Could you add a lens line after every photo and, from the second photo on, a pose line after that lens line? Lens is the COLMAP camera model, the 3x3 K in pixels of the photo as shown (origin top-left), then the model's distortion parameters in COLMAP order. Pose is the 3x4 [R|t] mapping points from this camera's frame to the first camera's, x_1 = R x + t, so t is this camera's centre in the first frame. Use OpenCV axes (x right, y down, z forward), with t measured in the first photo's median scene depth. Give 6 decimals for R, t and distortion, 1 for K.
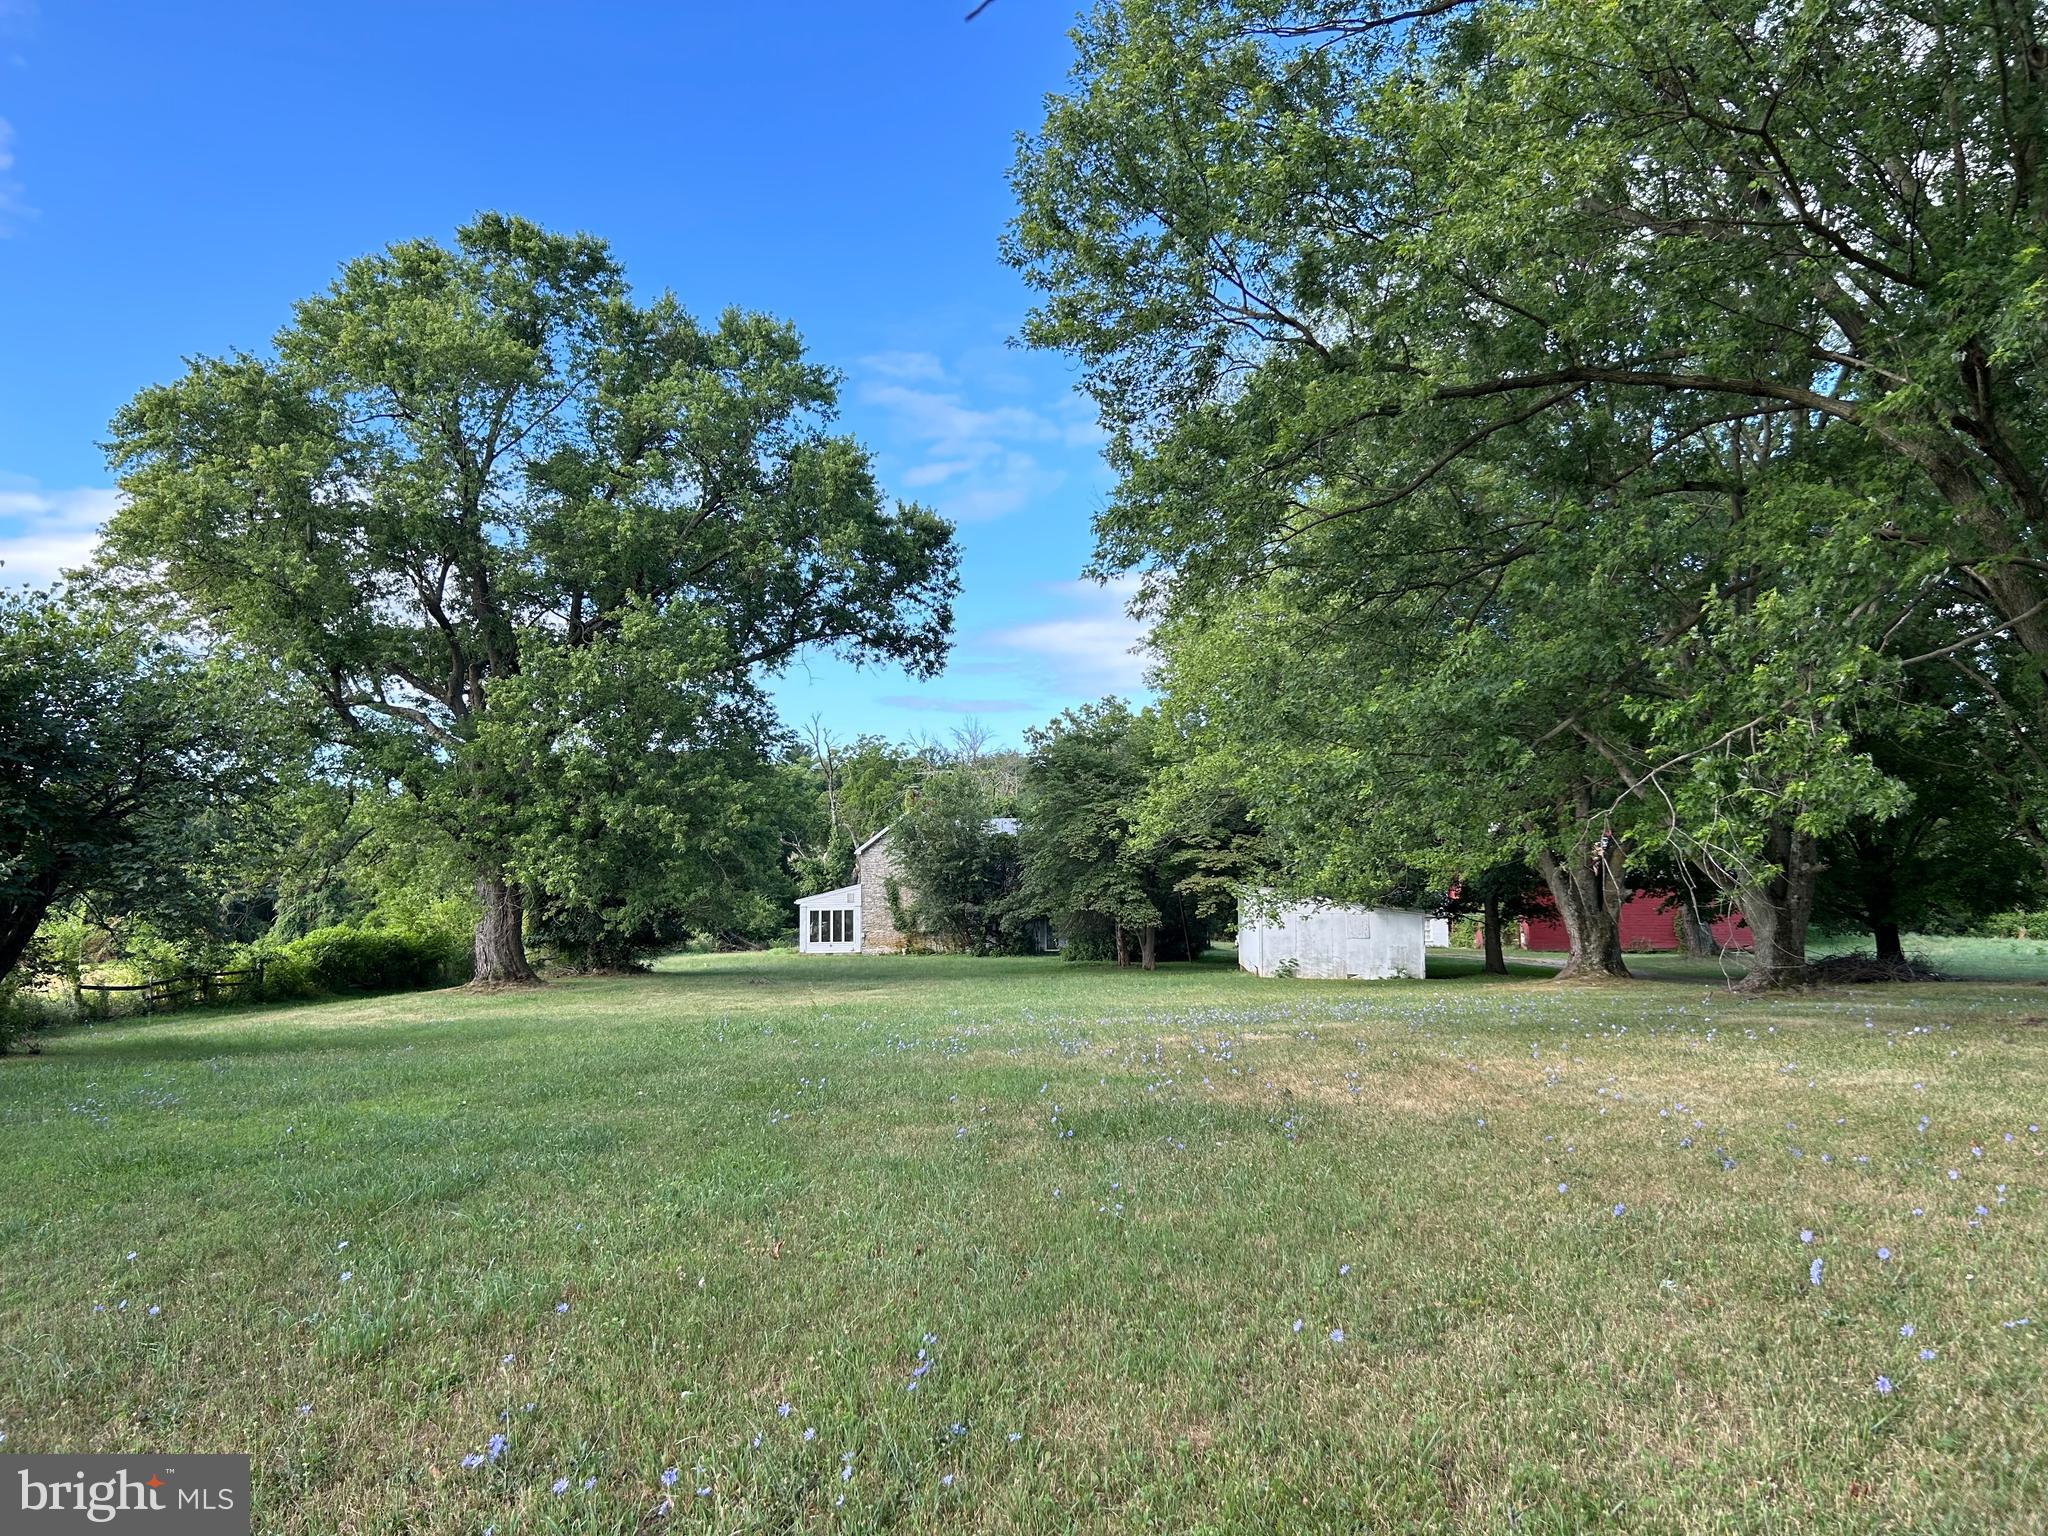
lens RADIAL K [[1532.0, 0, 1033.0], [0, 1532.0, 770.7], [0, 0, 1]] dist [0.055327, -0.051569]
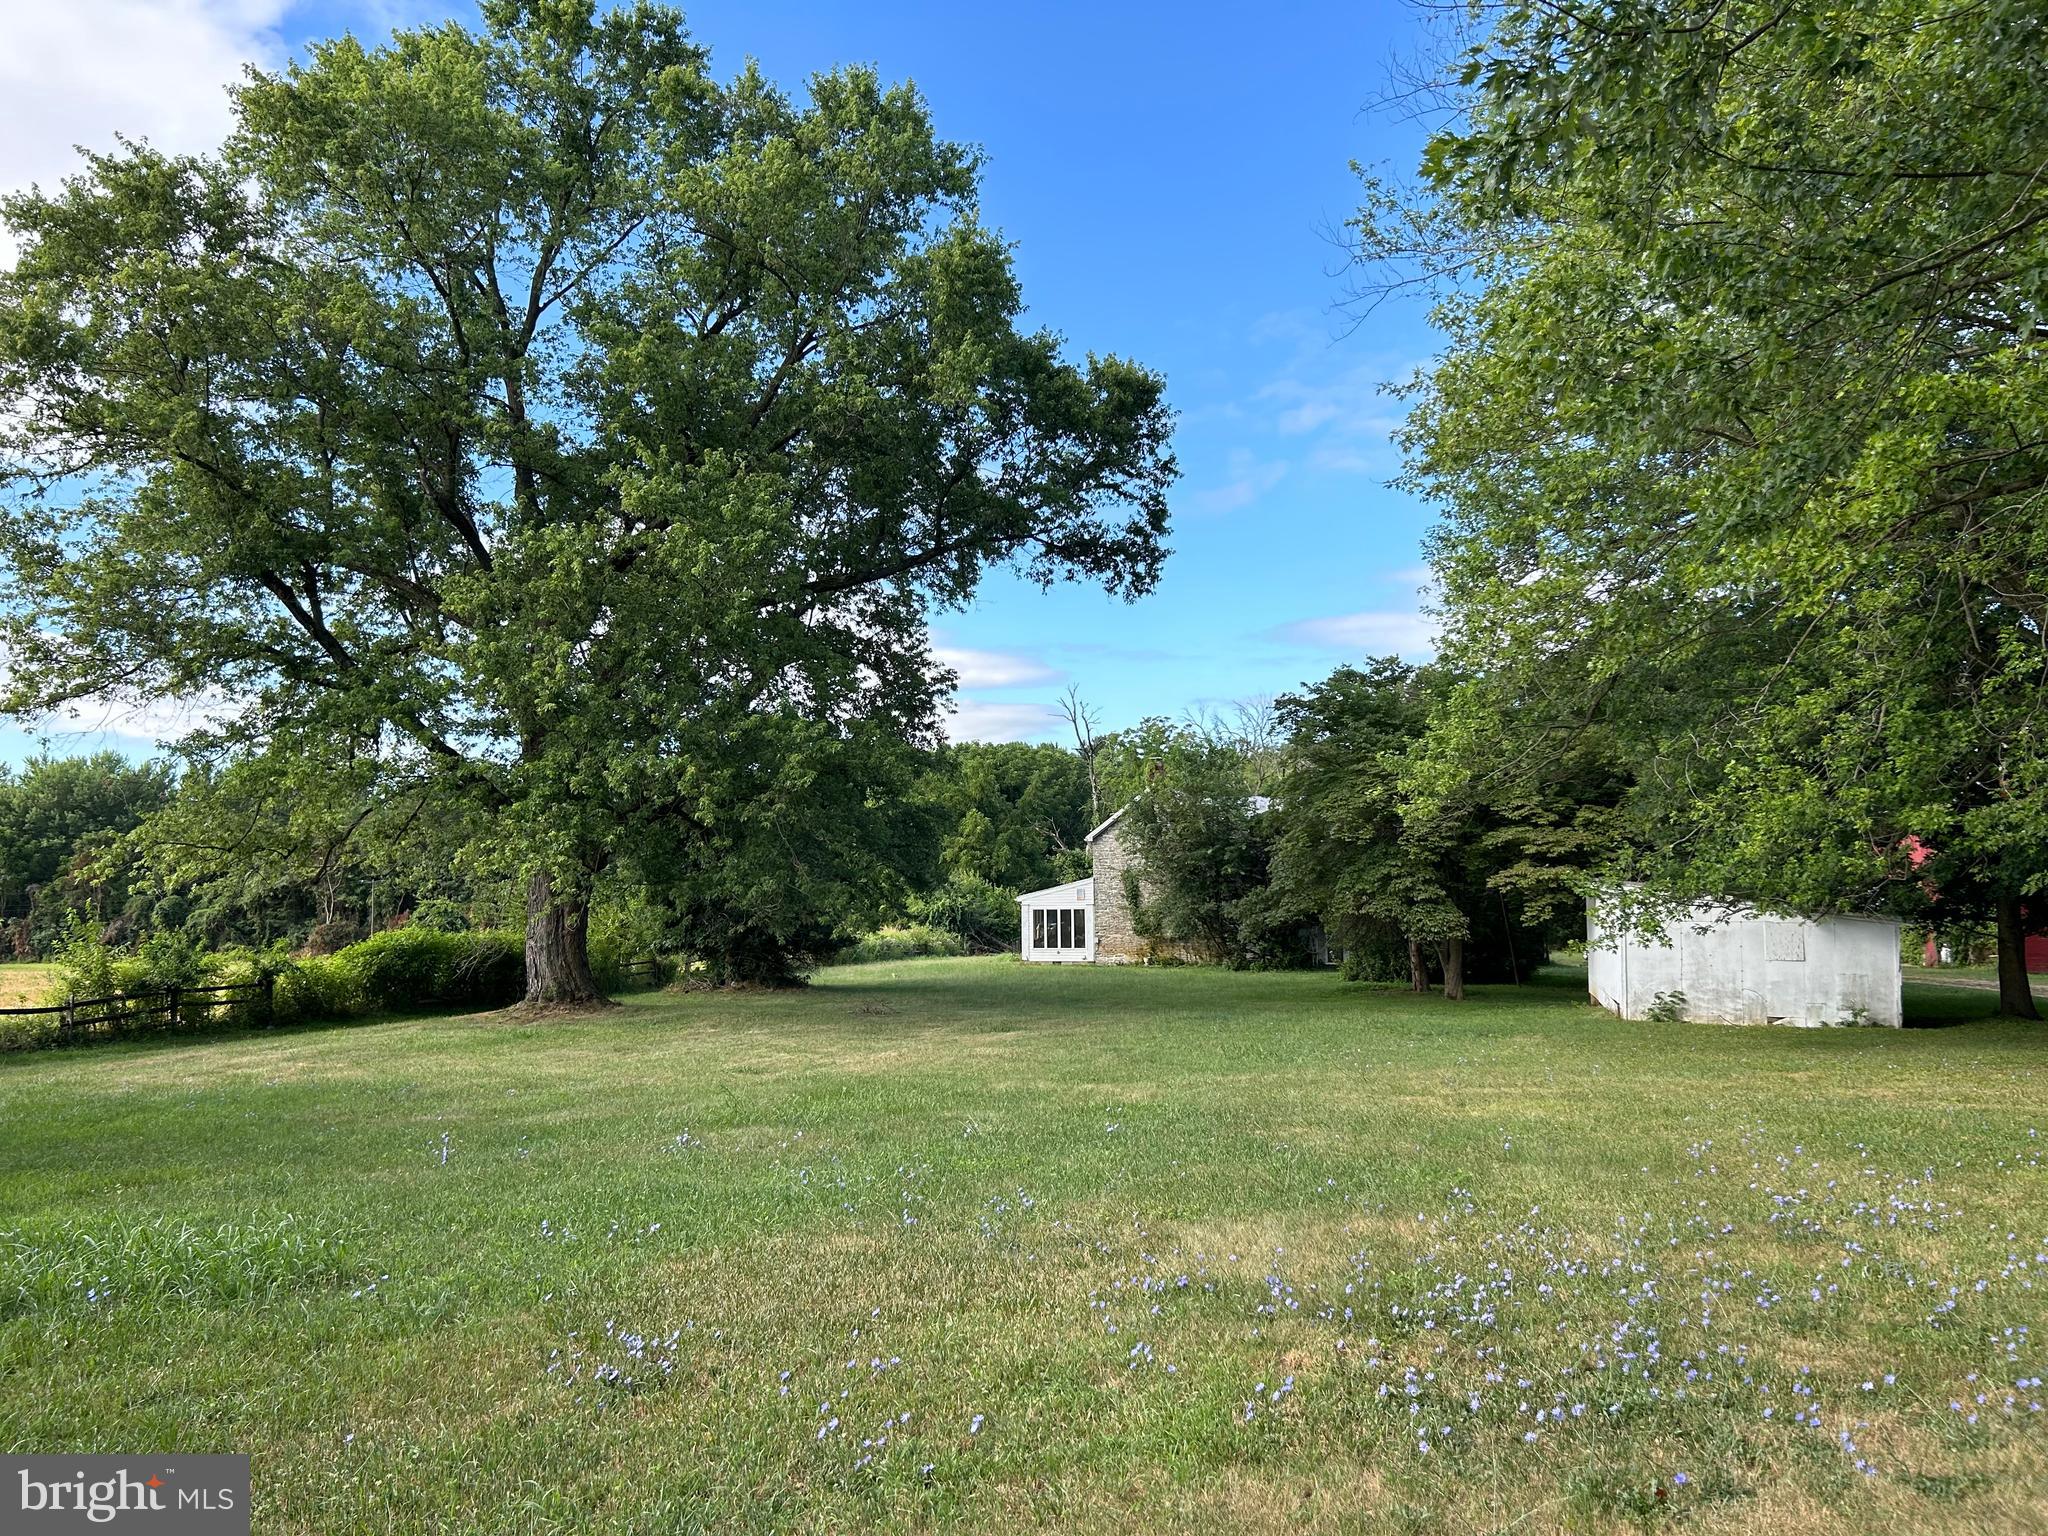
lens RADIAL K [[1532.0, 0, 1015.1], [0, 1532.0, 778.5], [0, 0, 1]] dist [0.055327, -0.051569]
pose [[0.975733, -0.012662, -0.218596, 0.035266], [0.014155, 0.999886, 0.005263, 0.022116], [0.218504, -0.008229, 0.975801, 0.267208]]
